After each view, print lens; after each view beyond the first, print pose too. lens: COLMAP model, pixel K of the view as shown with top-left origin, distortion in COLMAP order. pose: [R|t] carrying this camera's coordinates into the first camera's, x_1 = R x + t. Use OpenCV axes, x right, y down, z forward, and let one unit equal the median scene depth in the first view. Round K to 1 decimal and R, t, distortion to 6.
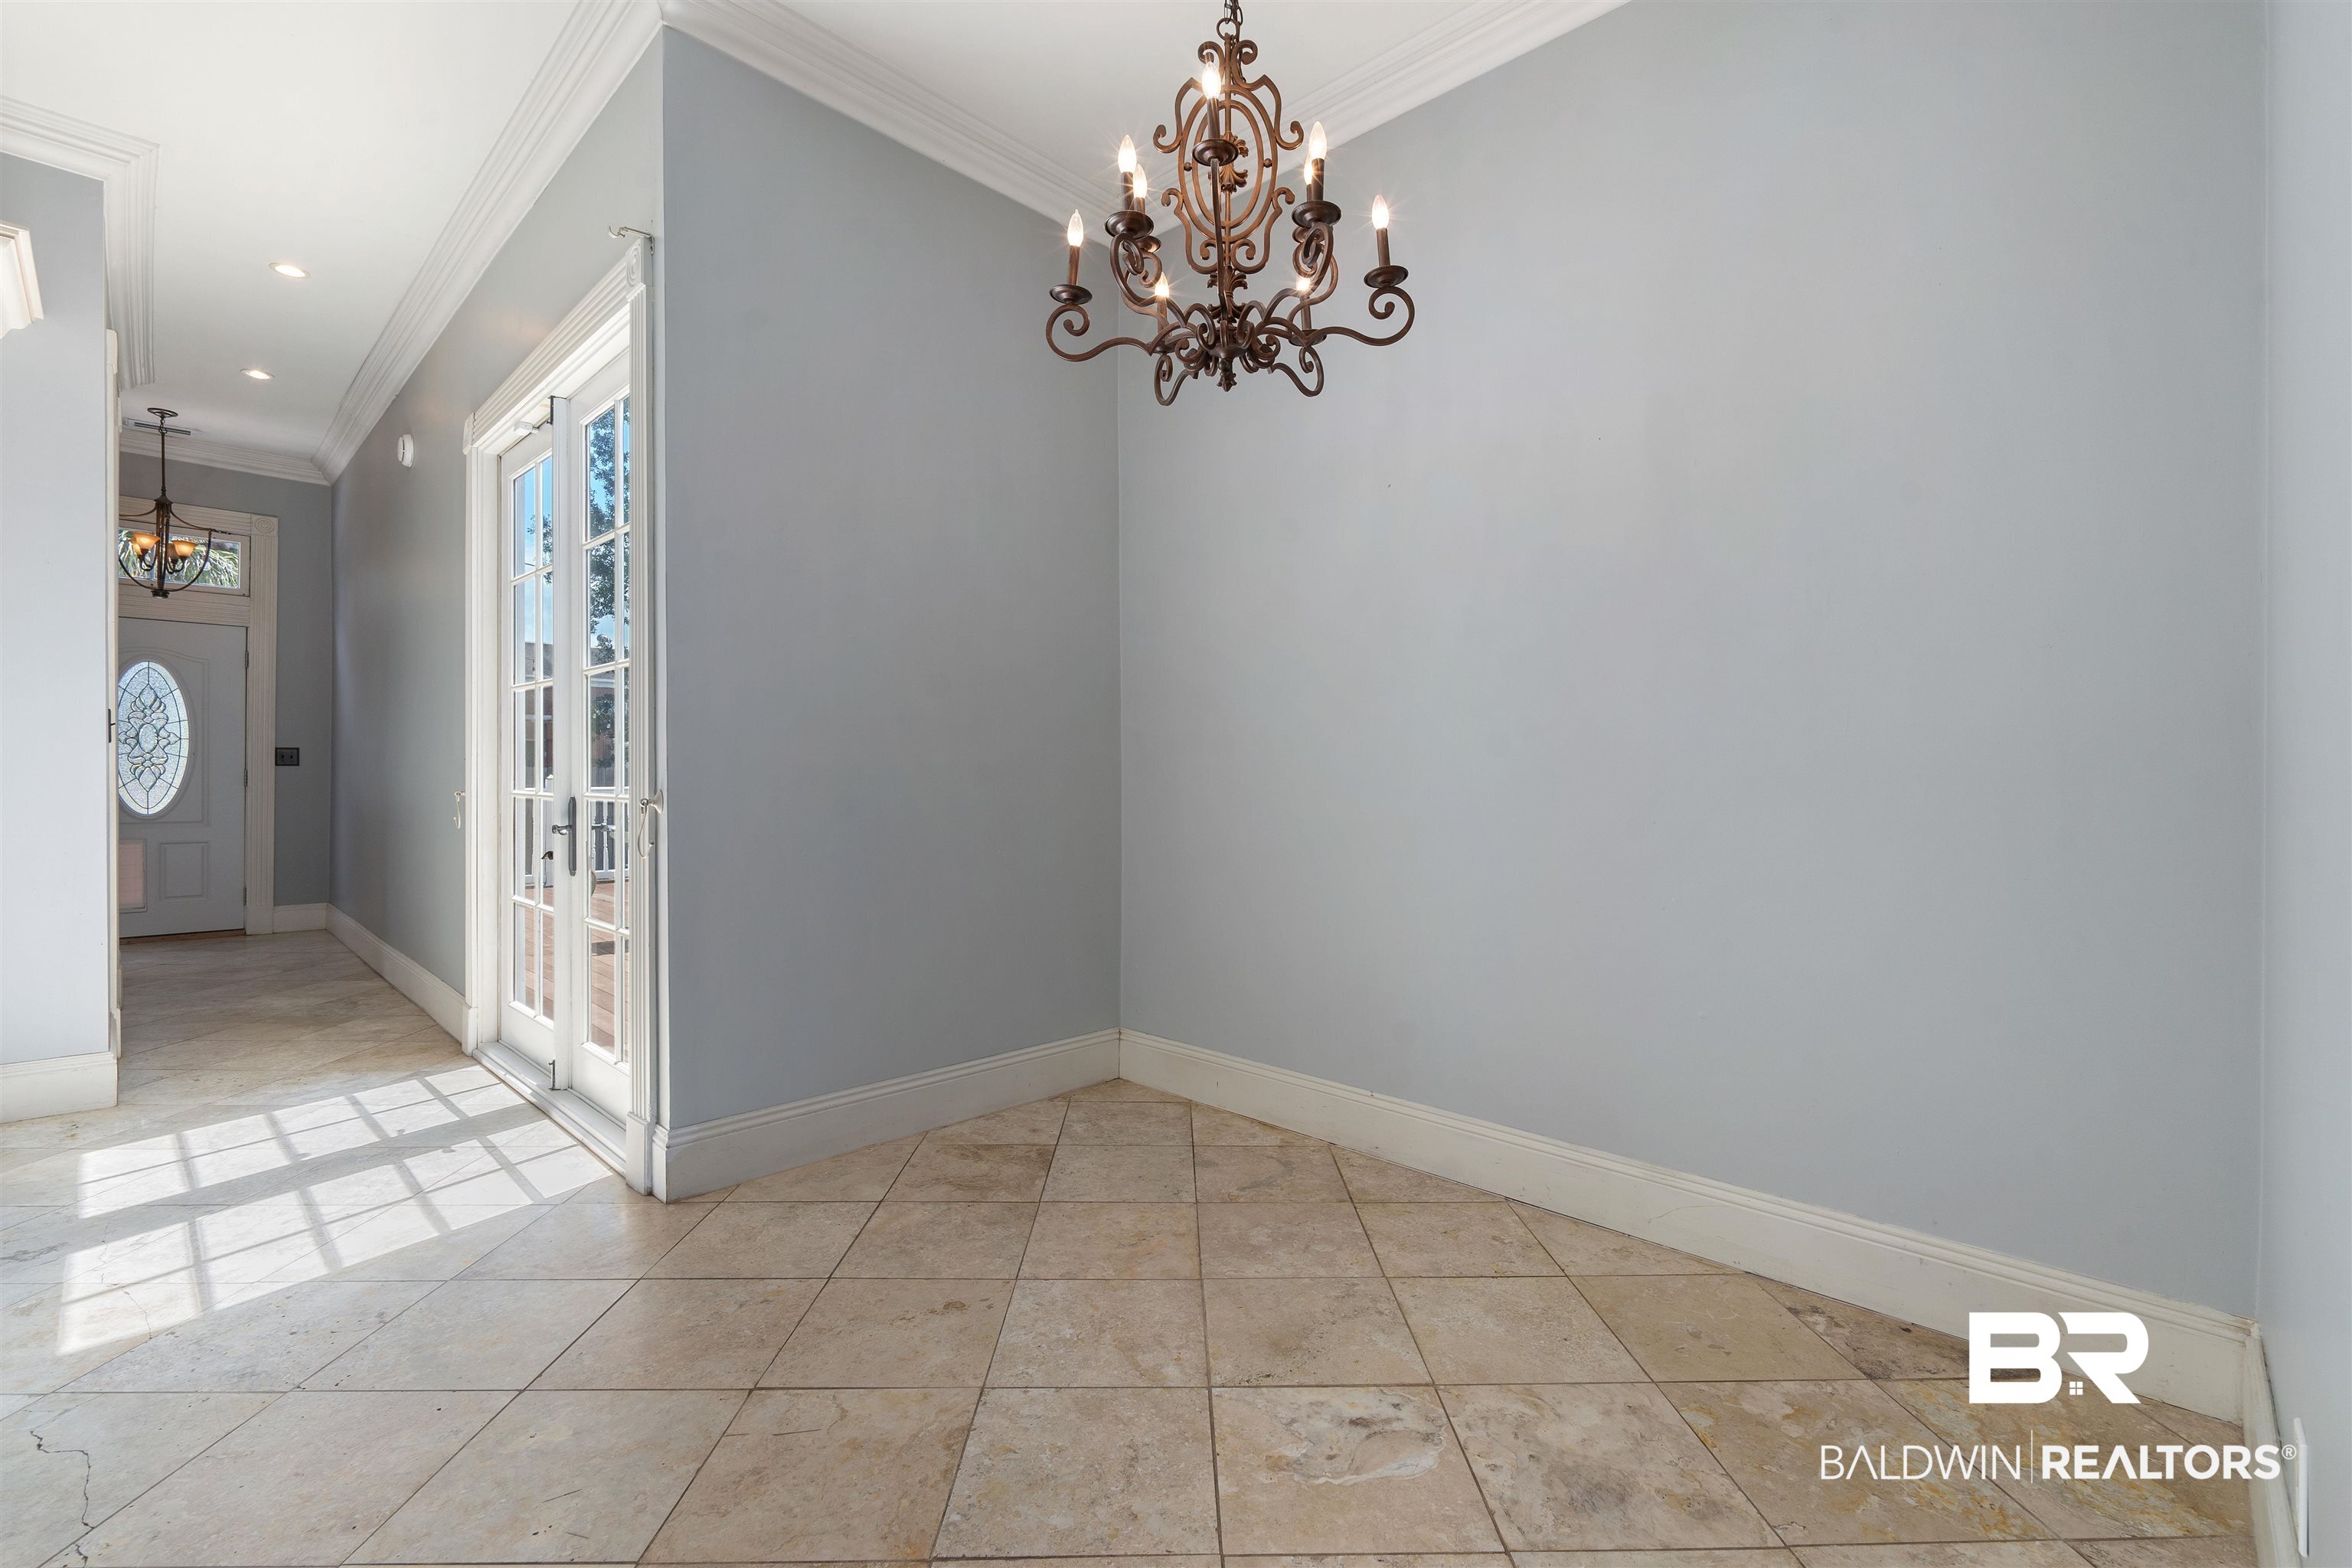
lens RADIAL K [[1023.4, 0, 1189.1], [0, 1023.4, 772.3], [0, 0, 1]] dist [-0.001725, -0.000210]
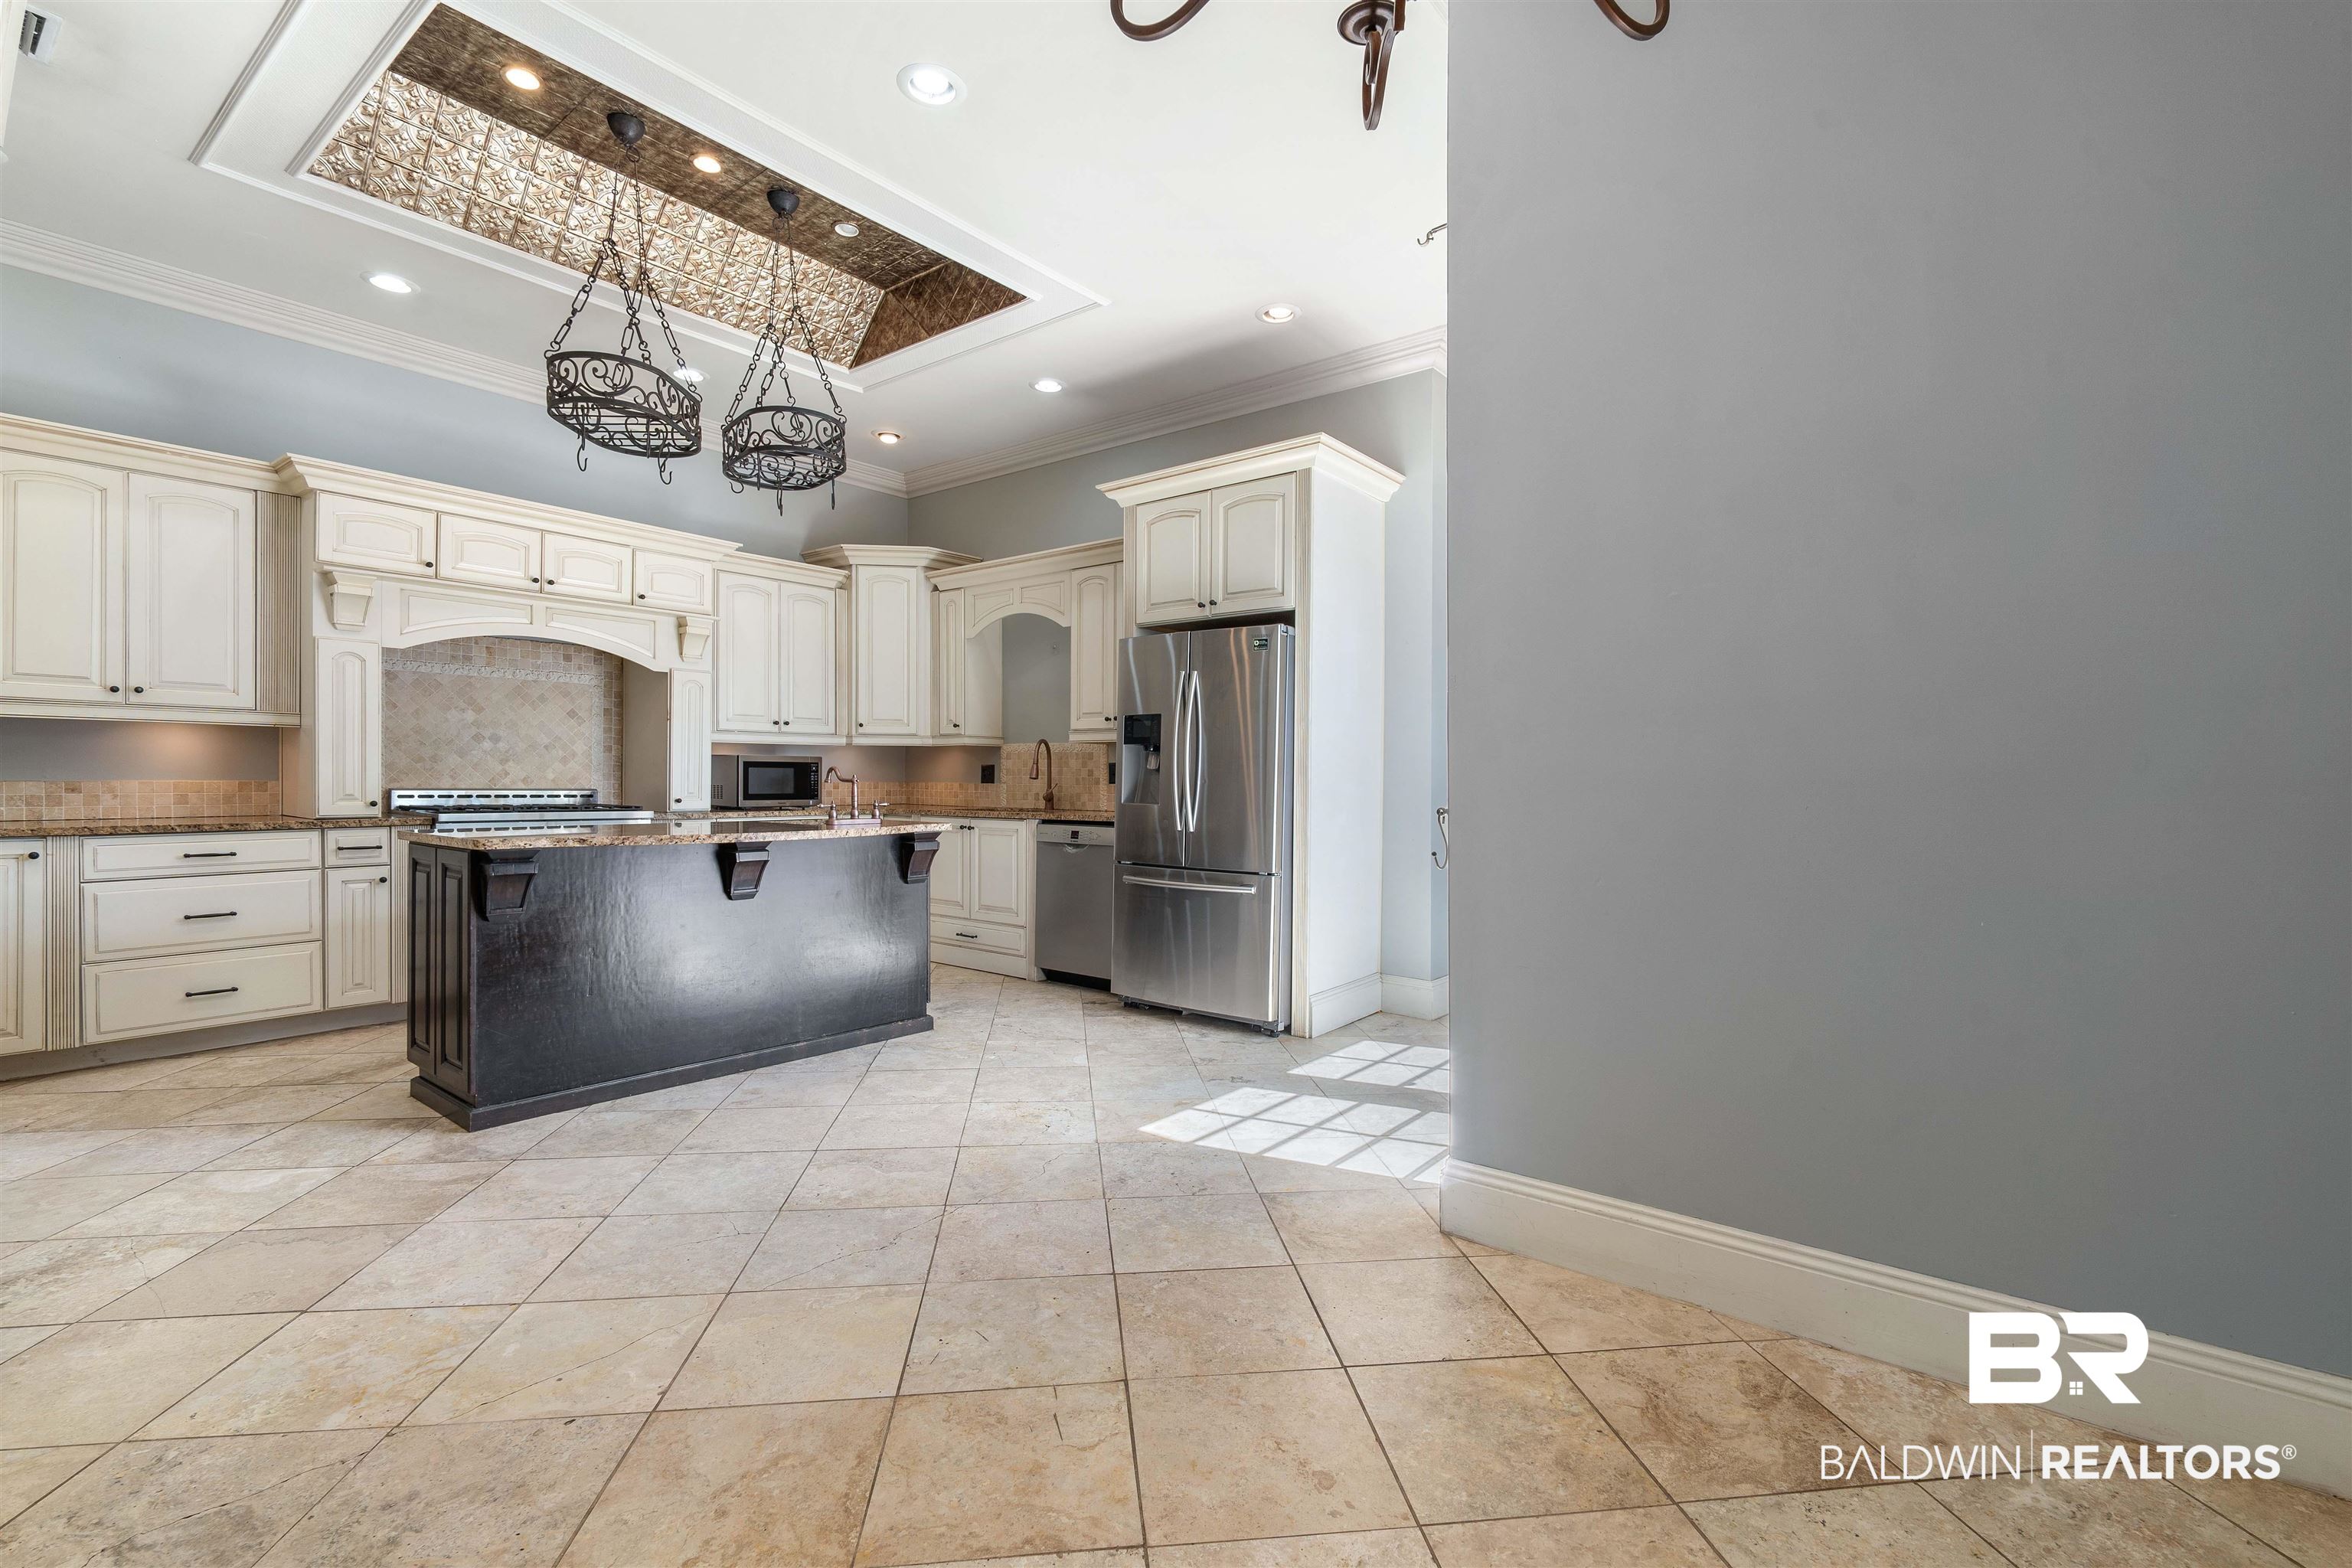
lens RADIAL K [[1056.3, 0, 1234.2], [0, 1056.3, 795.0], [0, 0, 1]] dist [-0.000205, -0.000338]
pose [[0.114246, 0.011243, -0.993389, 0.489824], [-0.008832, 0.999908, 0.010301, 0.008335], [0.993413, 0.007597, 0.114335, 0.775004]]
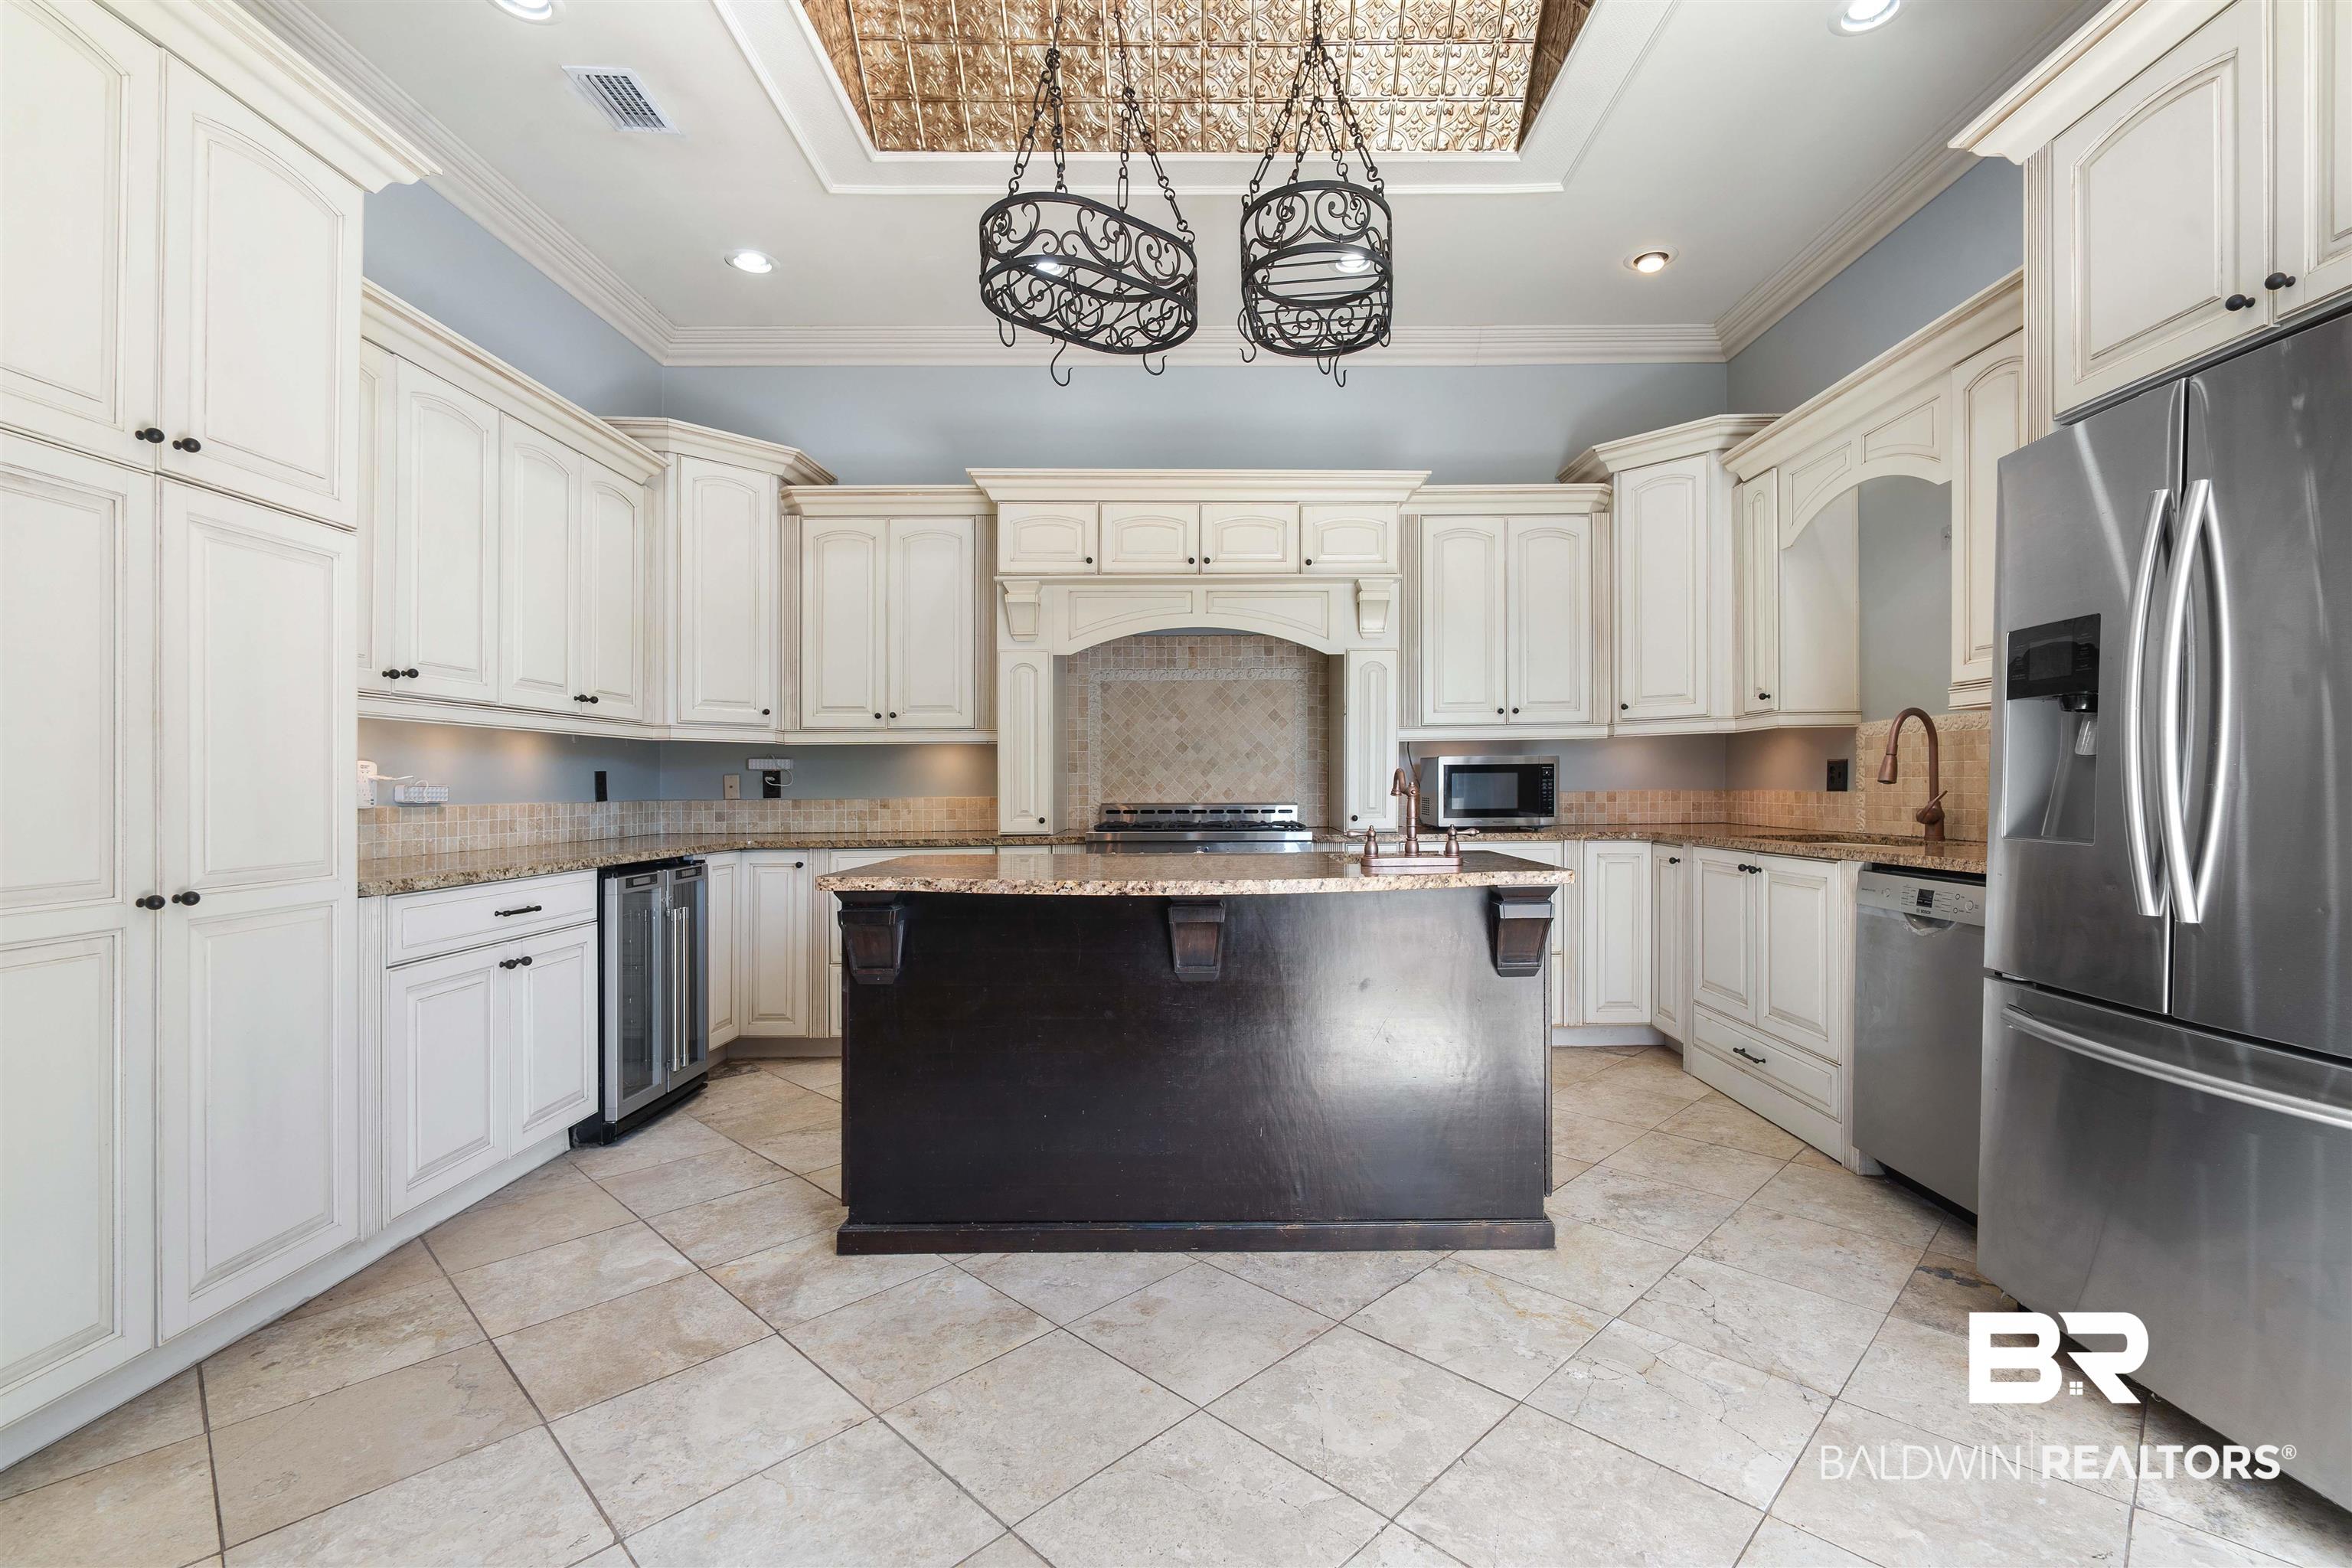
lens RADIAL K [[1087.8, 0, 1209.6], [0, 1087.8, 793.7], [0, 0, 1]] dist [-0.001438, -0.000285]
pose [[-0.720122, 0.006139, -0.693821, -0.479404], [0.004029, 0.999981, 0.004666, 0.004201], [0.693836, 0.000565, -0.720133, 0.988088]]
